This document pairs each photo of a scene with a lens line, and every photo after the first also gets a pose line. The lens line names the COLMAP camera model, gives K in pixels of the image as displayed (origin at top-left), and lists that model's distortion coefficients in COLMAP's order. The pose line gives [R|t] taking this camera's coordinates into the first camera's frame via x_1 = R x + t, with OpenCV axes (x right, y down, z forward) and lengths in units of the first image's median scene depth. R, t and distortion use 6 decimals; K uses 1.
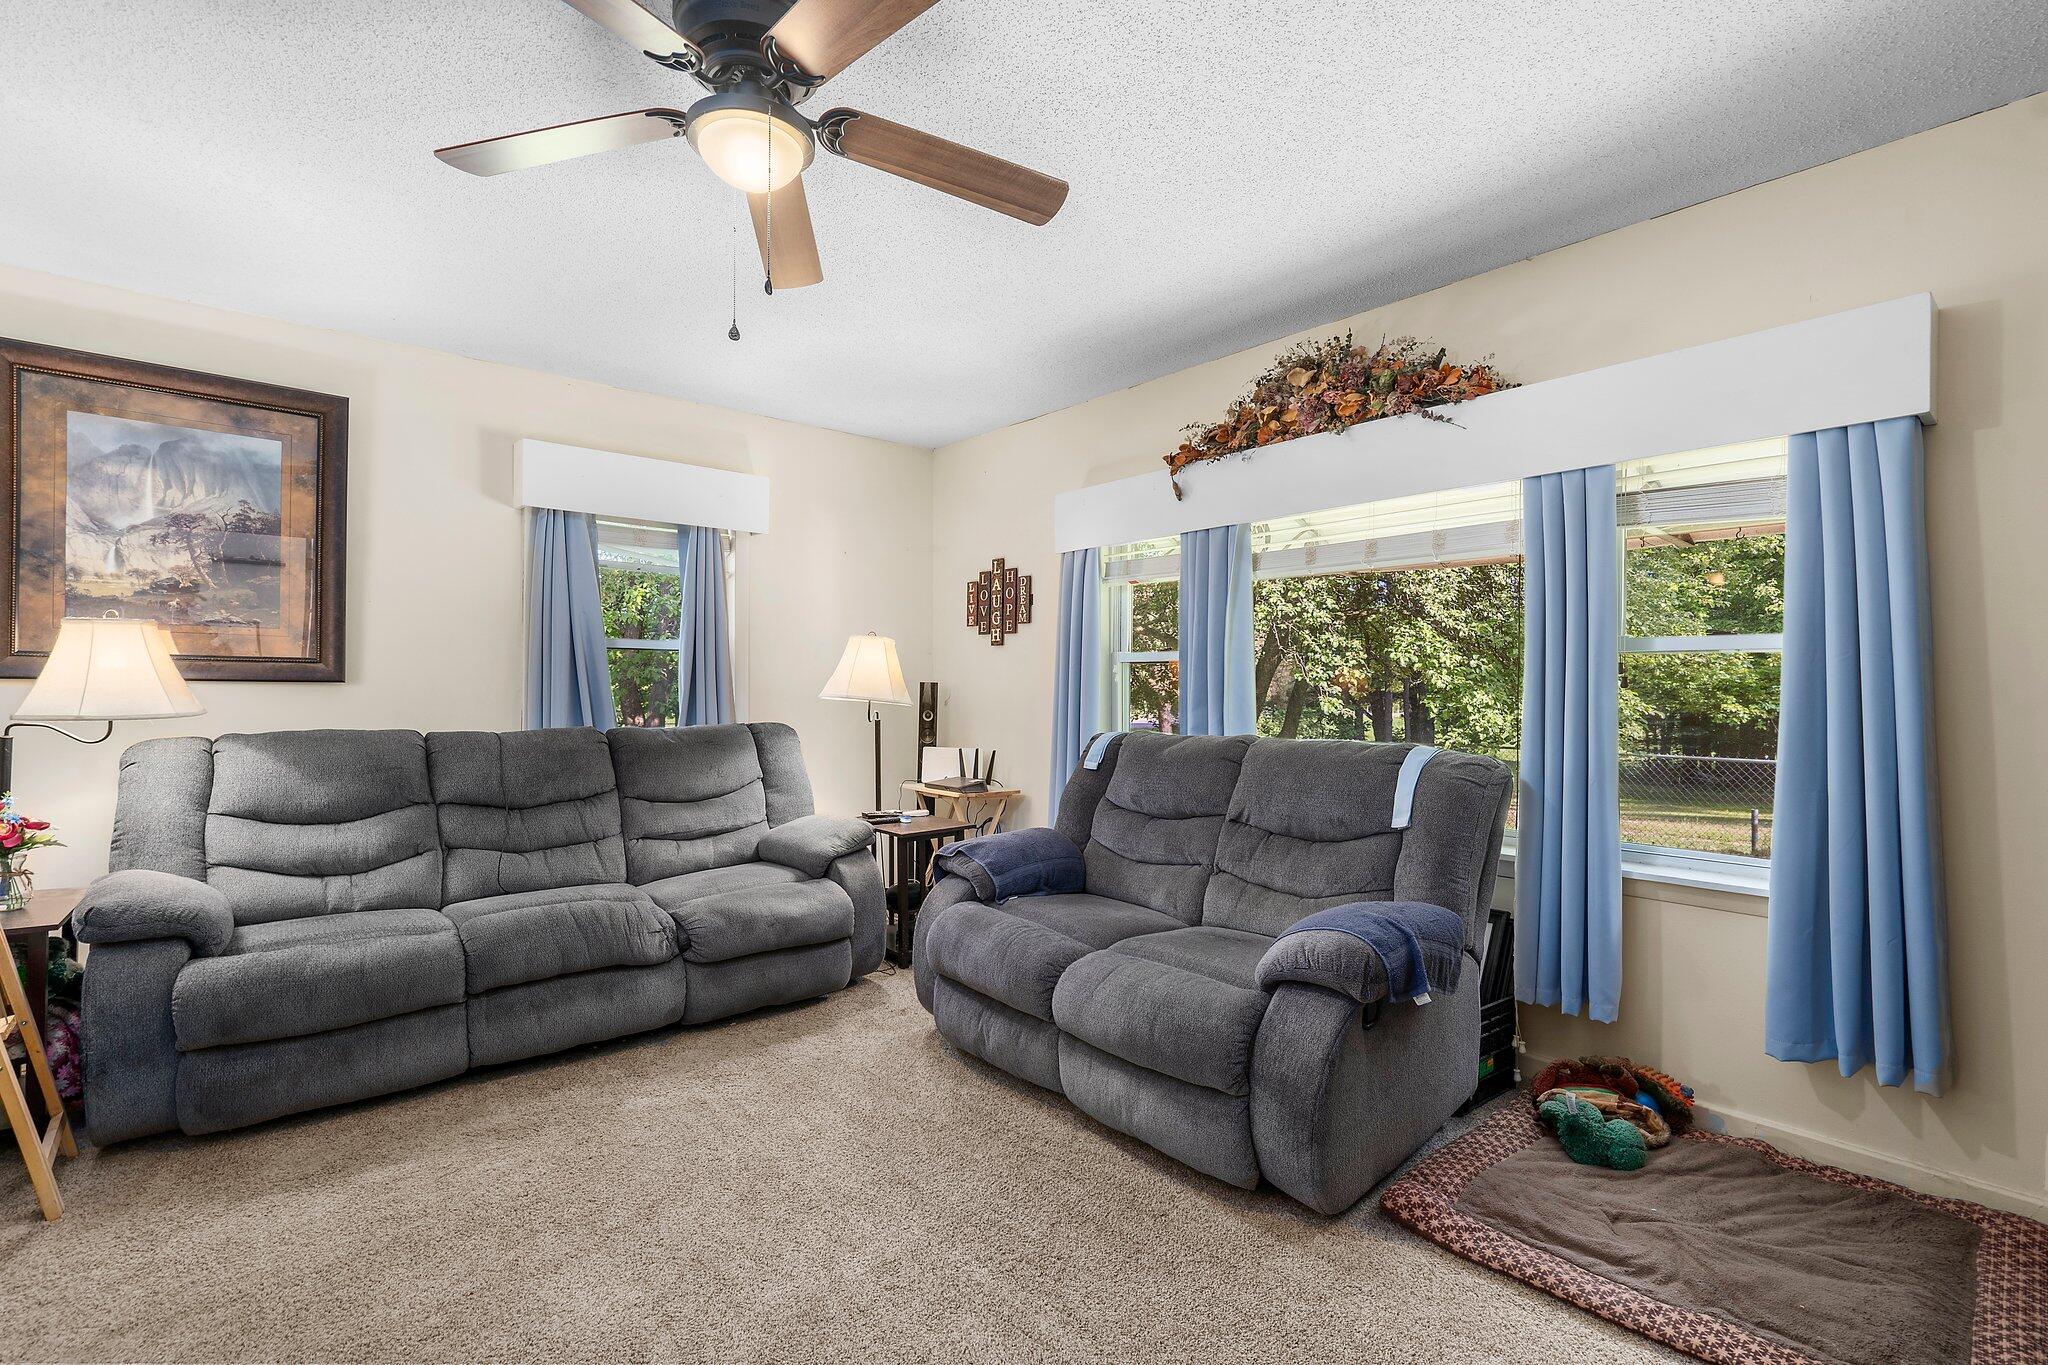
lens RADIAL K [[930.8, 0, 1027.6], [0, 930.8, 674.5], [0, 0, 1]] dist [-0.000400, 0.000714]
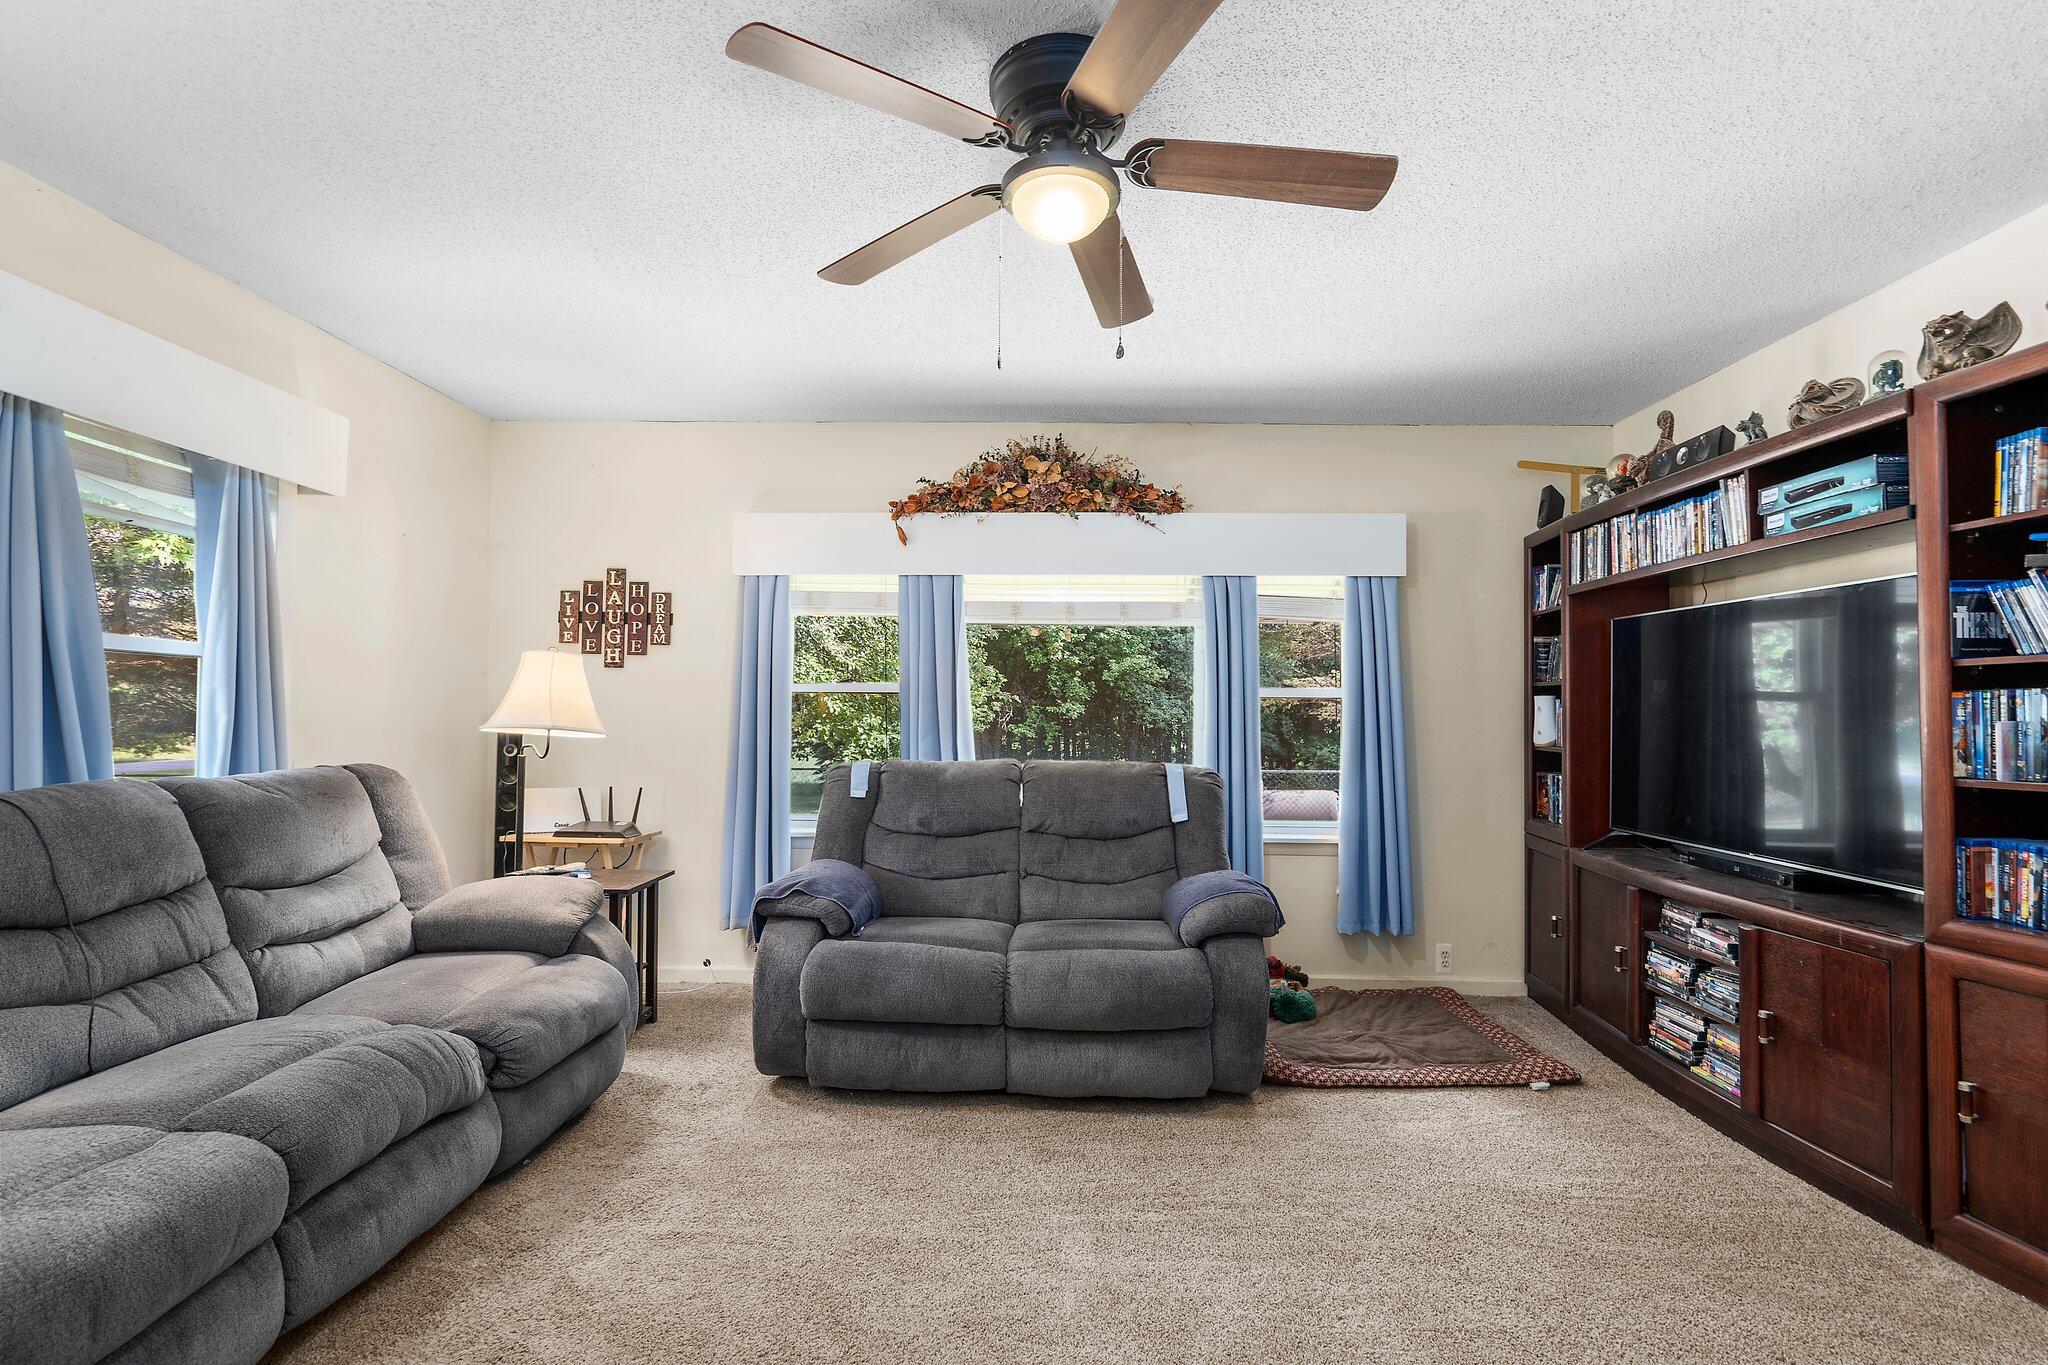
lens RADIAL K [[930.8, 0, 1028.8], [0, 930.8, 689.6], [0, 0, 1]] dist [-0.000400, 0.000714]
pose [[0.670523, 0.026936, 0.741400, -0.583954], [-0.016353, 0.999634, -0.021529, 0.002397], [-0.741708, 0.002312, 0.670718, 0.181820]]
